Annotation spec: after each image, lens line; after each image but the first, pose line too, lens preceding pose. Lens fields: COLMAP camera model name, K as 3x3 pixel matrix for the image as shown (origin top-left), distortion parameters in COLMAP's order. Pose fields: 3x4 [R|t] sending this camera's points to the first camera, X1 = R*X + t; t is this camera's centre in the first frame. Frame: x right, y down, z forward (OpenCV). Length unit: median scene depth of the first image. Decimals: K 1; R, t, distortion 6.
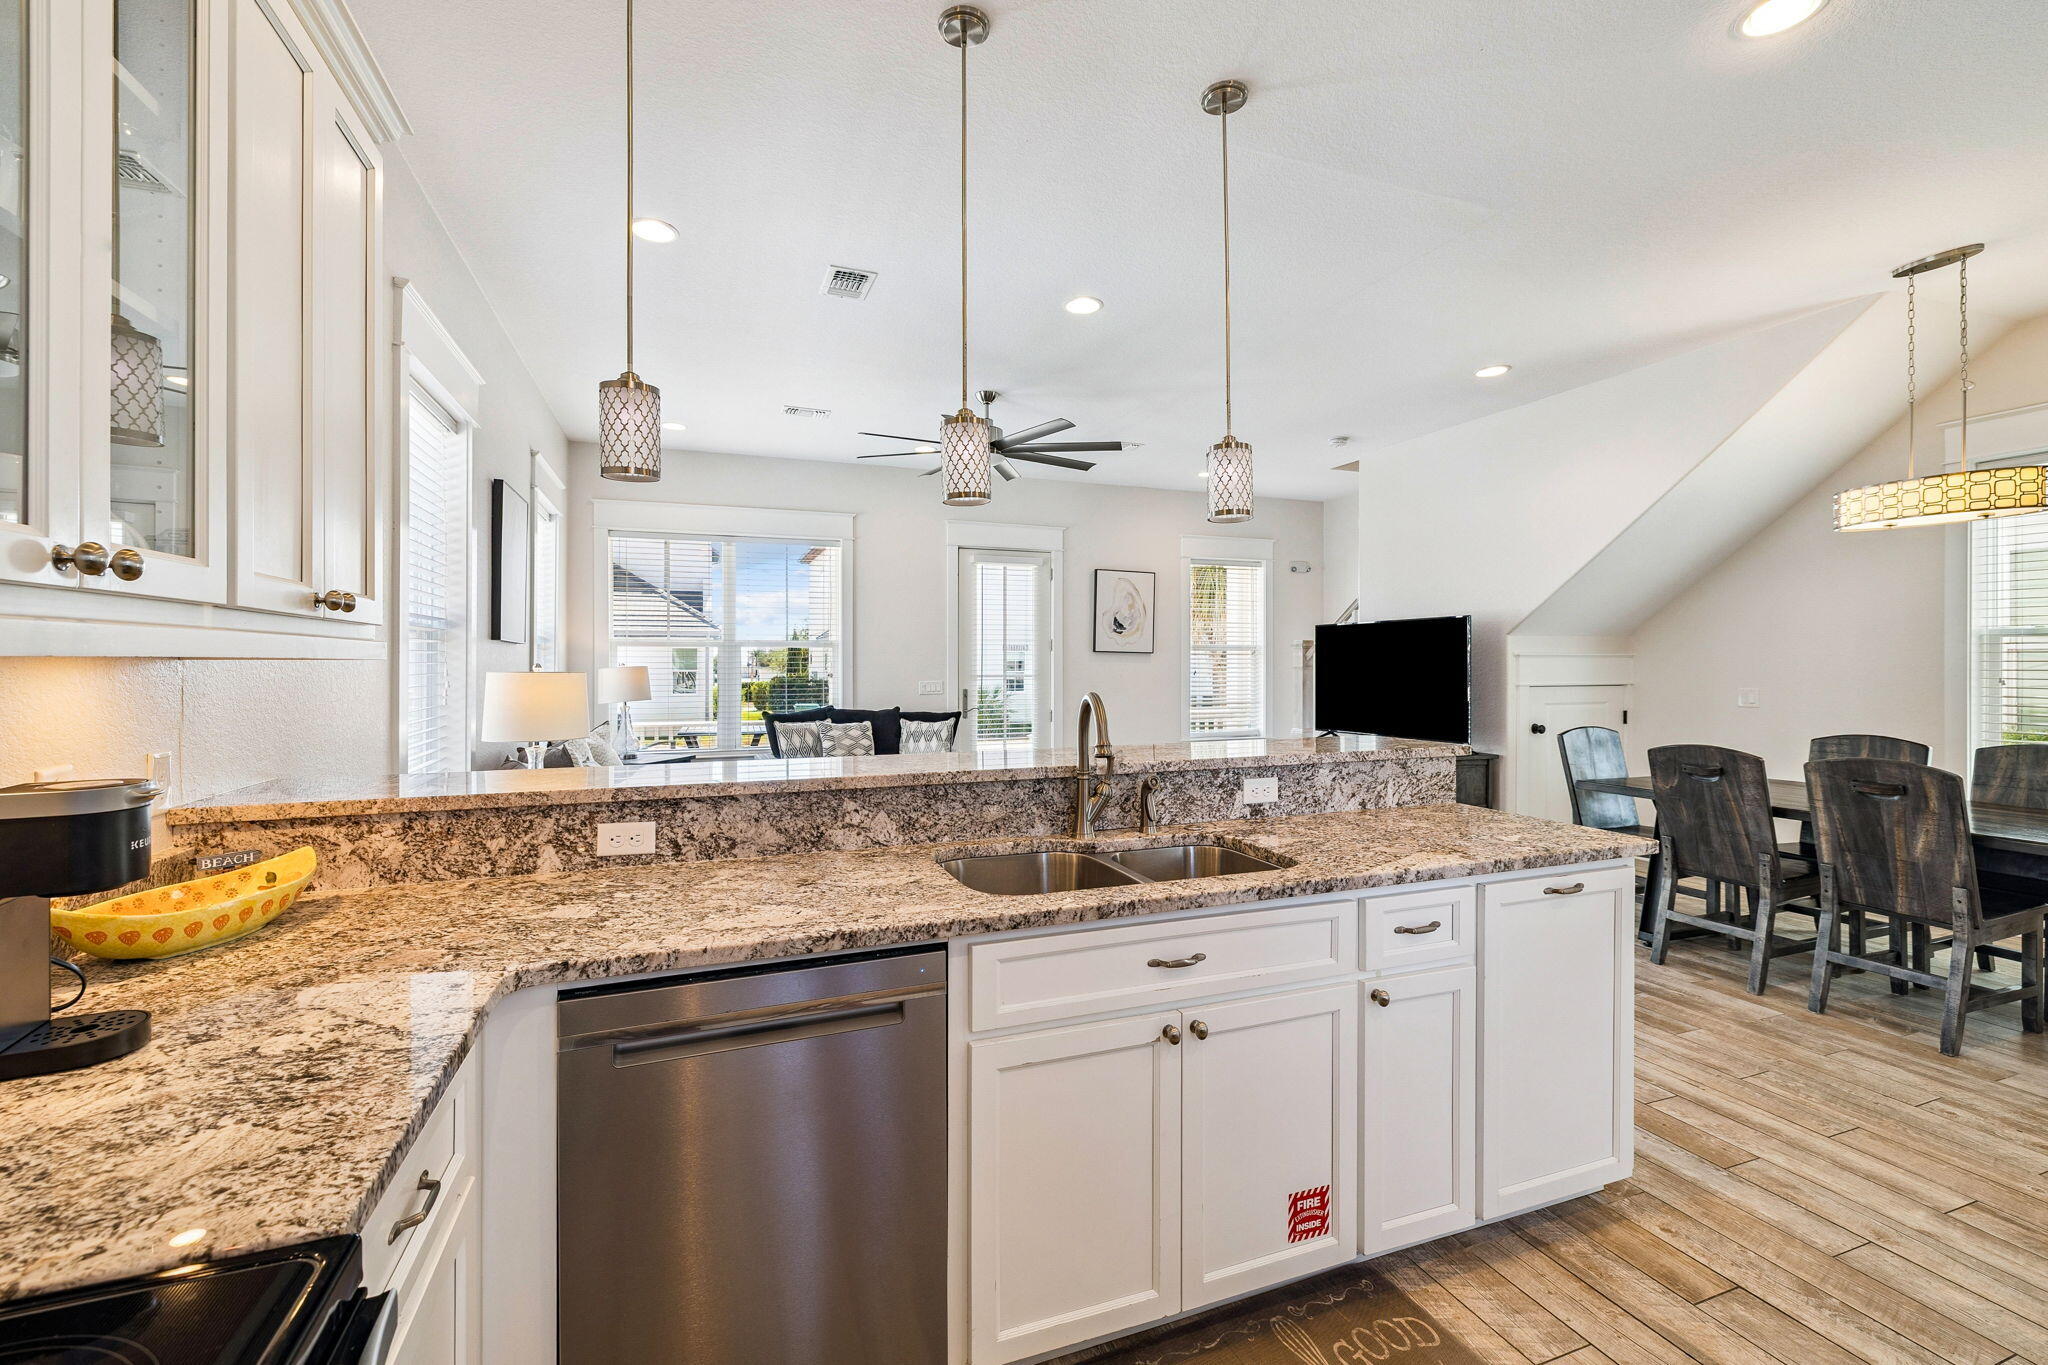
lens RADIAL K [[863.8, 0, 1023.6], [0, 863.8, 658.8], [0, 0, 1]] dist [-0.000872, 0.000668]
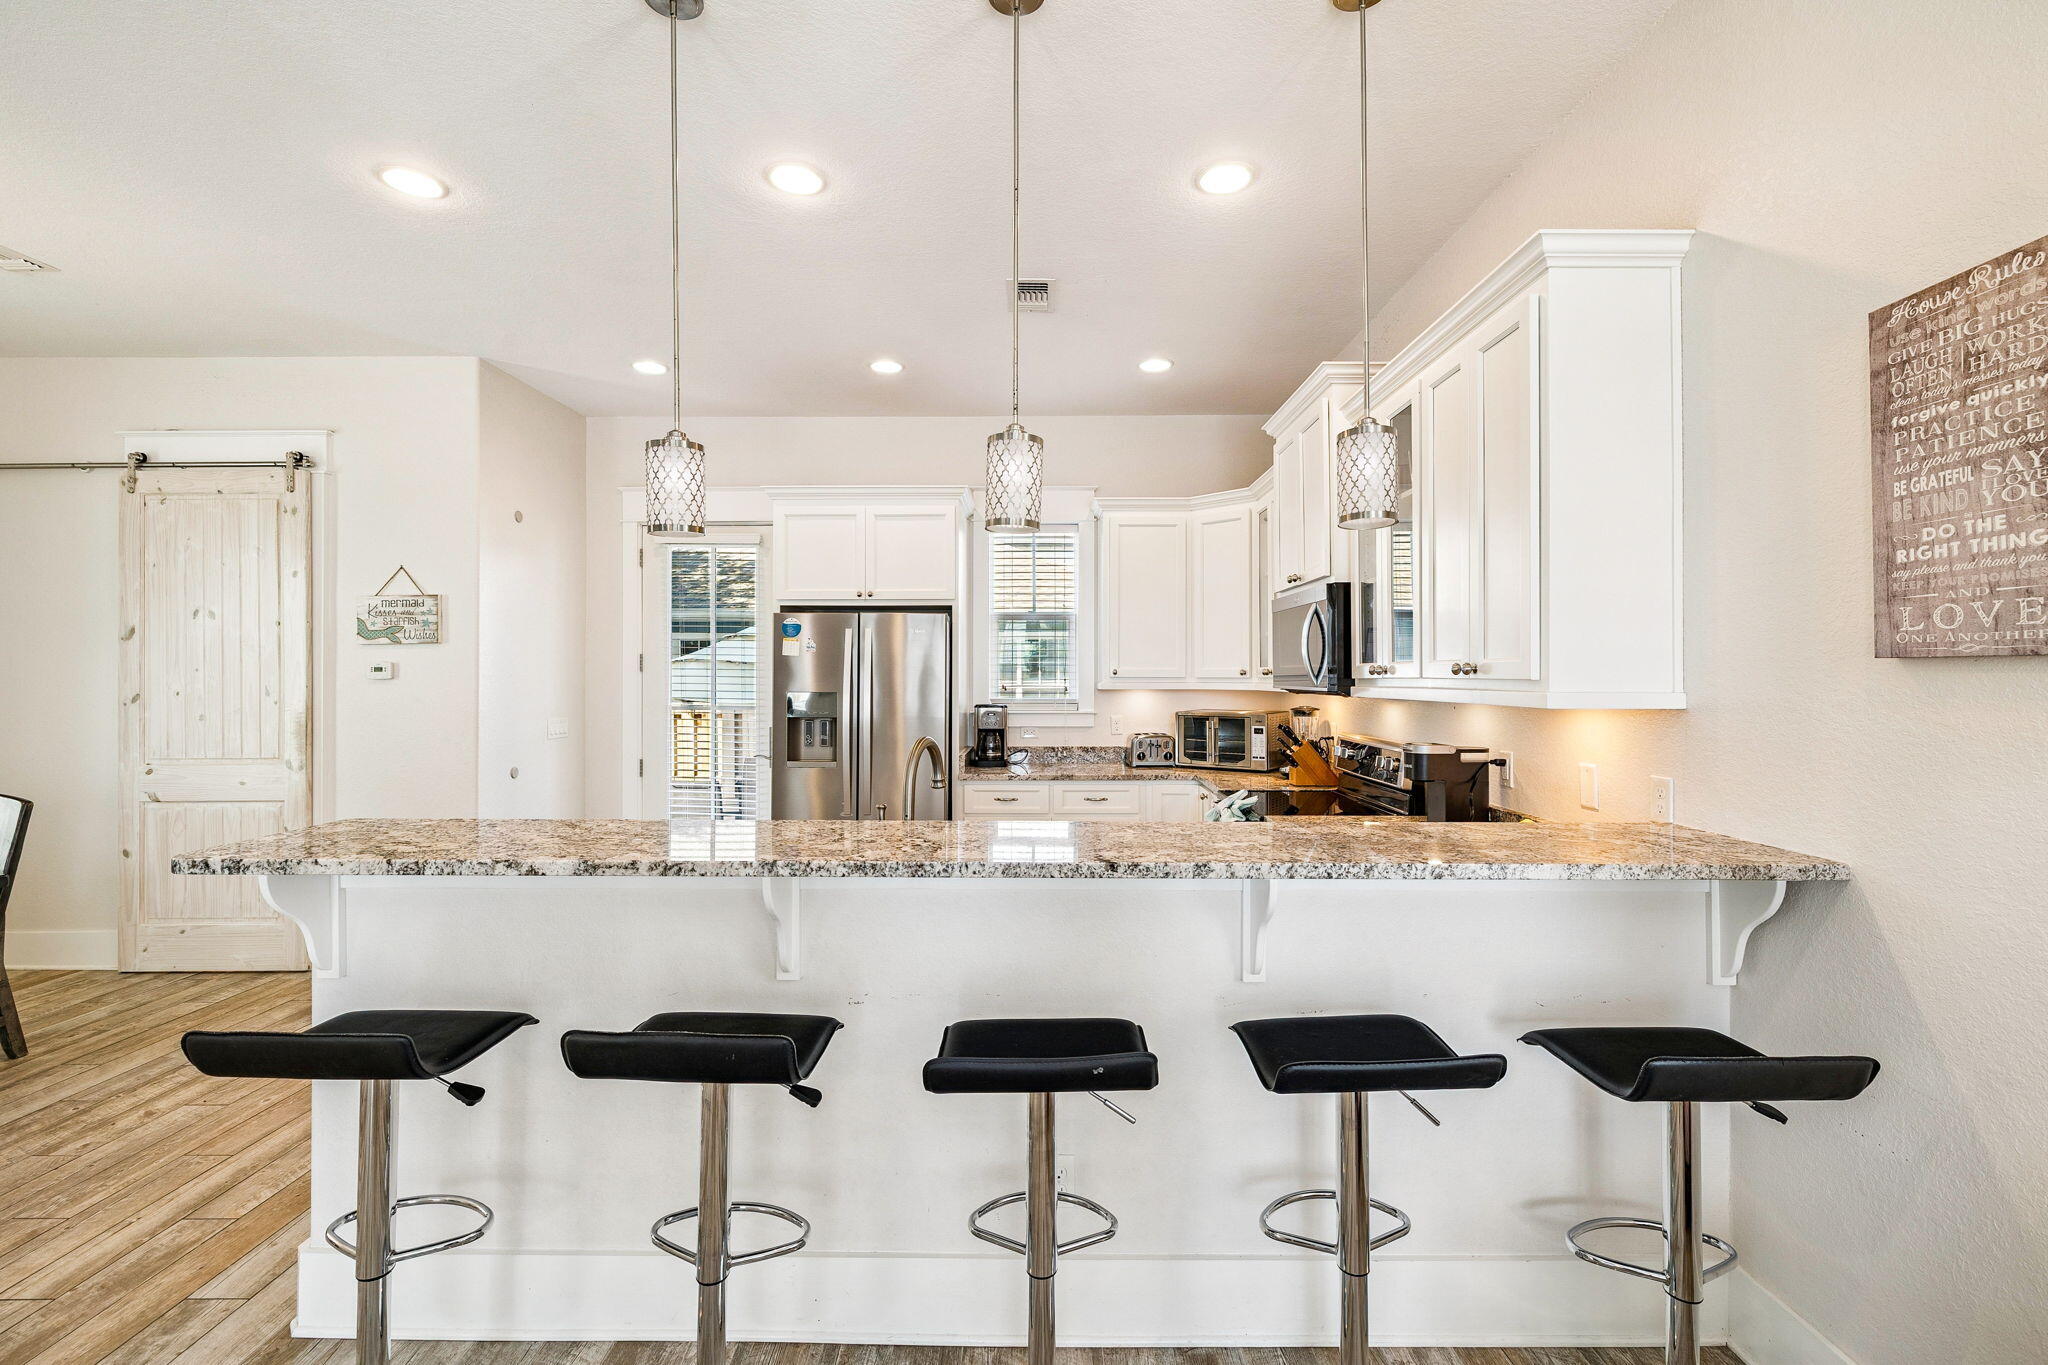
lens RADIAL K [[863.8, 0, 1027.6], [0, 863.8, 674.2], [0, 0, 1]] dist [-0.000872, 0.000668]
pose [[-0.932349, 0.003874, 0.361539, -0.395261], [0.000926, 0.999965, -0.008328, -0.028294], [-0.361558, -0.007430, -0.932320, 1.792730]]
